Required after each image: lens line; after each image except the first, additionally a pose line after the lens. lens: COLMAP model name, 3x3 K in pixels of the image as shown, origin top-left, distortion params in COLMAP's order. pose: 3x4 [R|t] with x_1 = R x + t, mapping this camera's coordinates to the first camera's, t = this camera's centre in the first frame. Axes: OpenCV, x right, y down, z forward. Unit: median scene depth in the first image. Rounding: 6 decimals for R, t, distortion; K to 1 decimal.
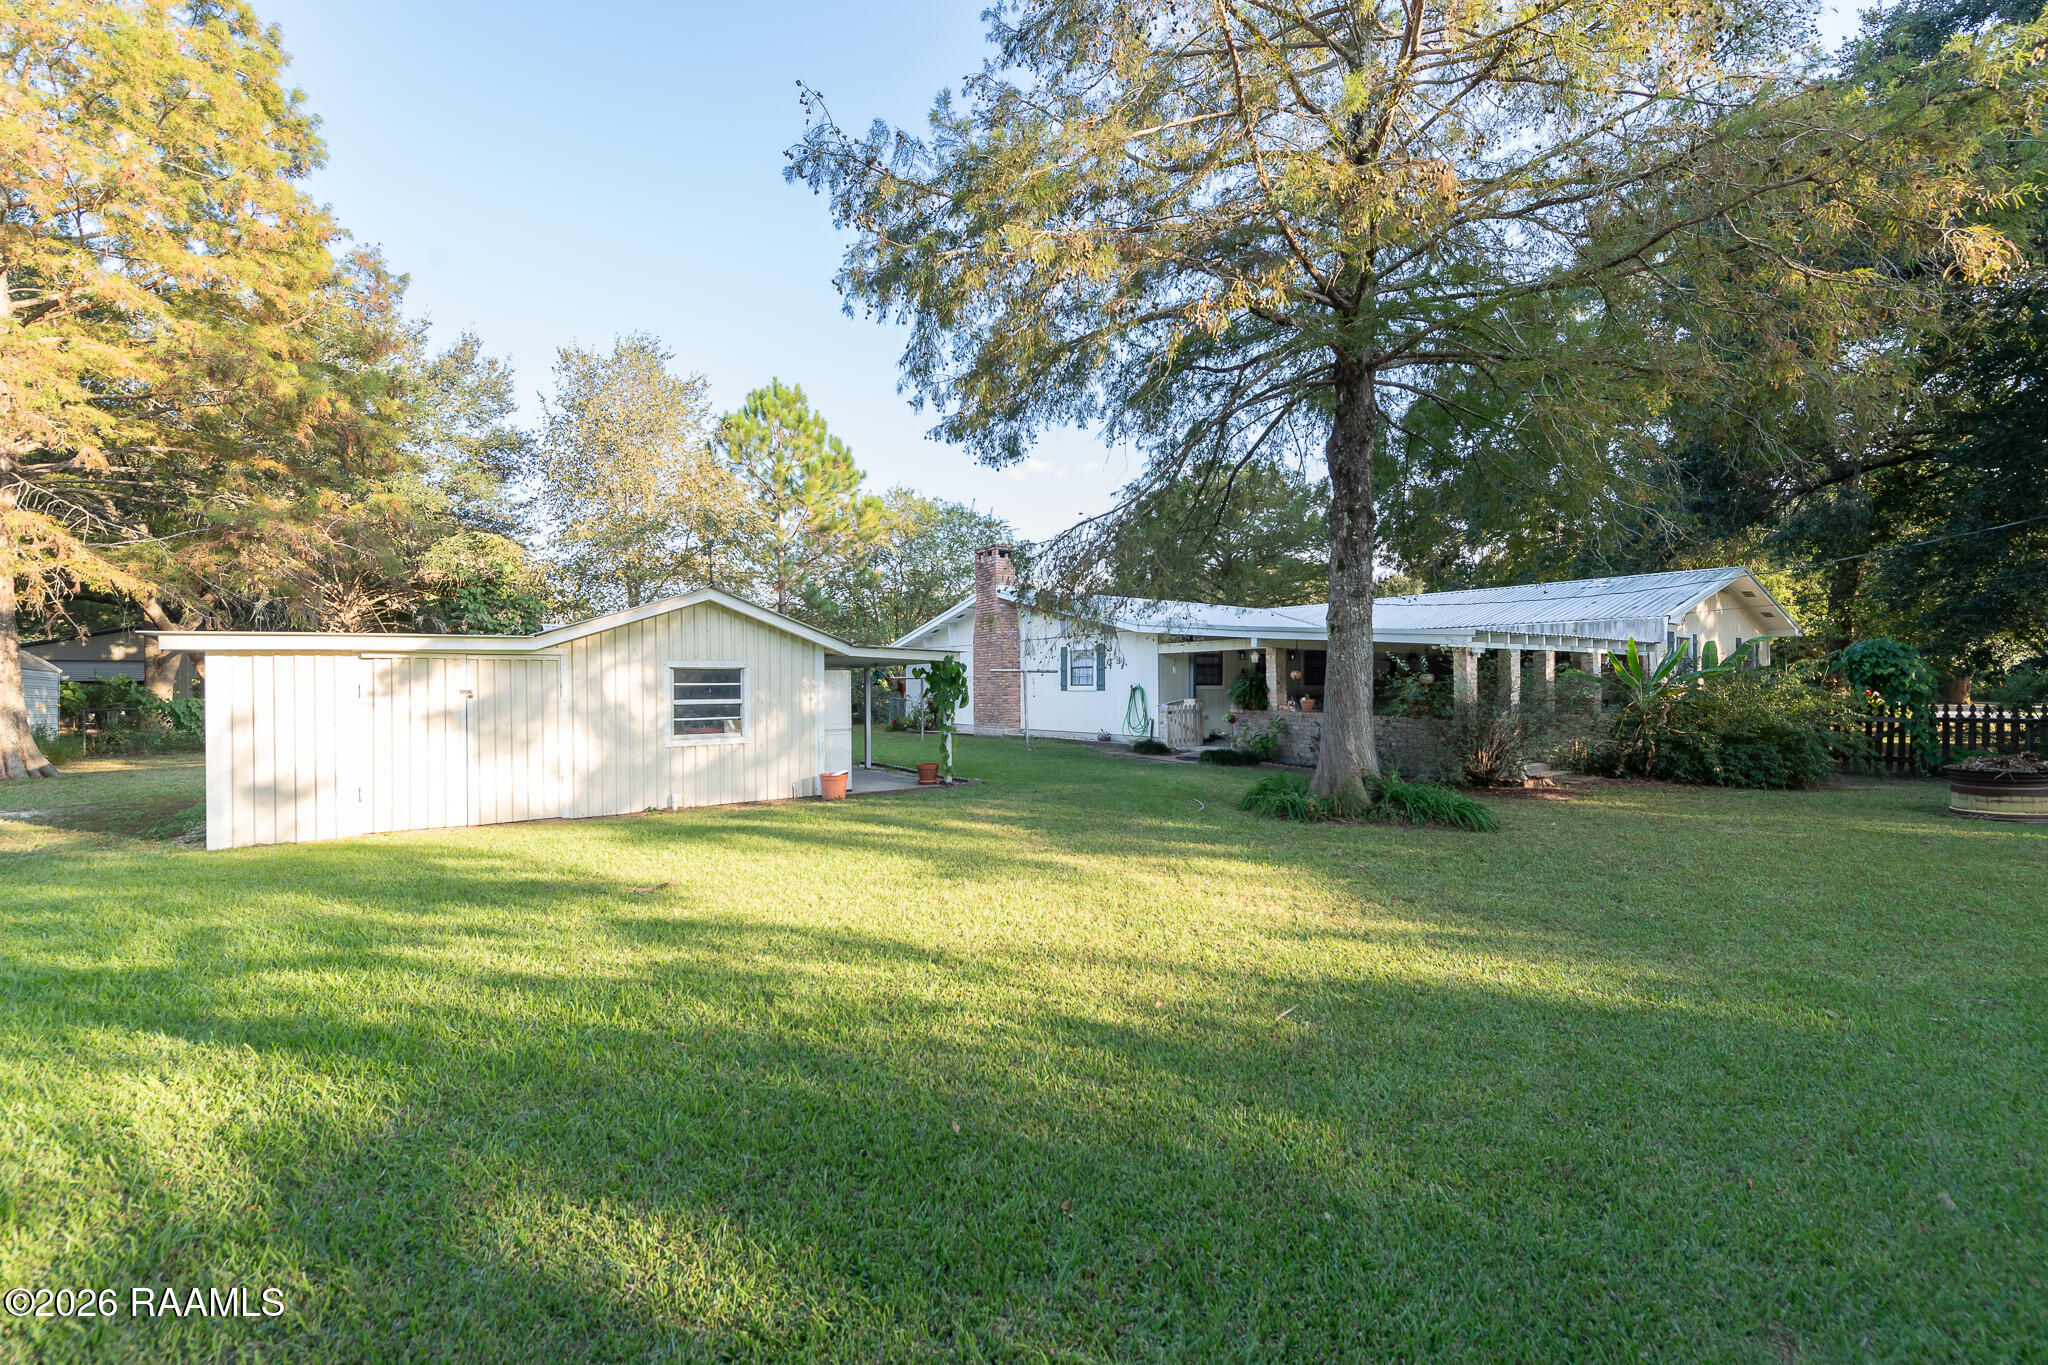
lens RADIAL K [[816.9, 0, 1023.0], [0, 816.9, 675.2], [0, 0, 1]] dist [0.015619, -0.001363]
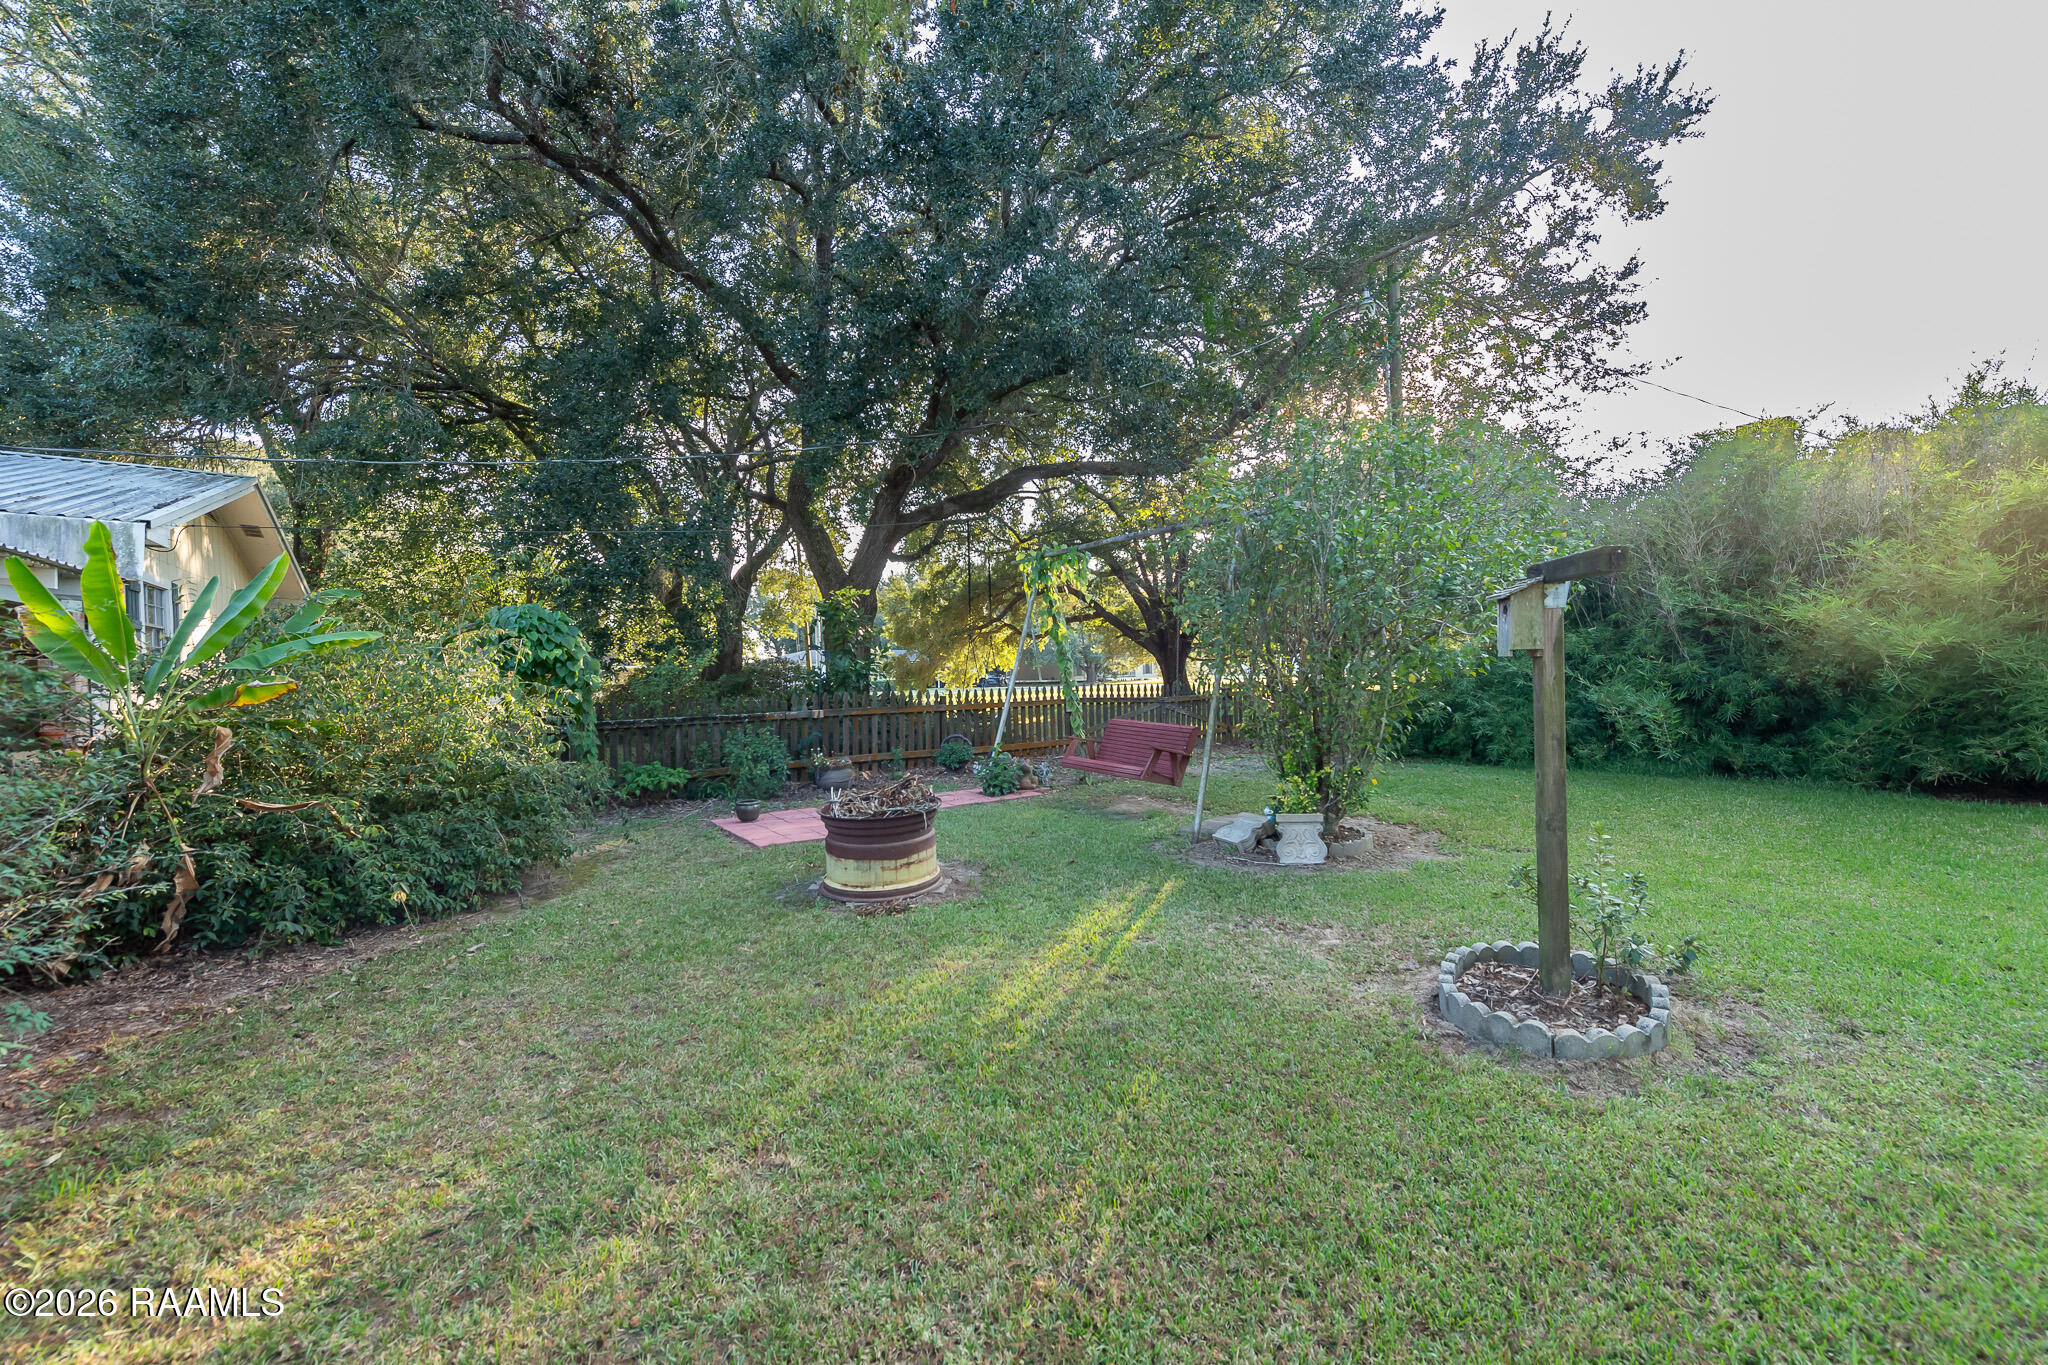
lens RADIAL K [[816.9, 0, 1023.0], [0, 816.9, 675.0], [0, 0, 1]] dist [0.015619, -0.001363]
pose [[0.014043, -0.005263, 0.999888, 0.423776], [0.008504, 0.999951, 0.005144, 0.011065], [-0.999865, 0.008430, 0.014087, 0.645007]]
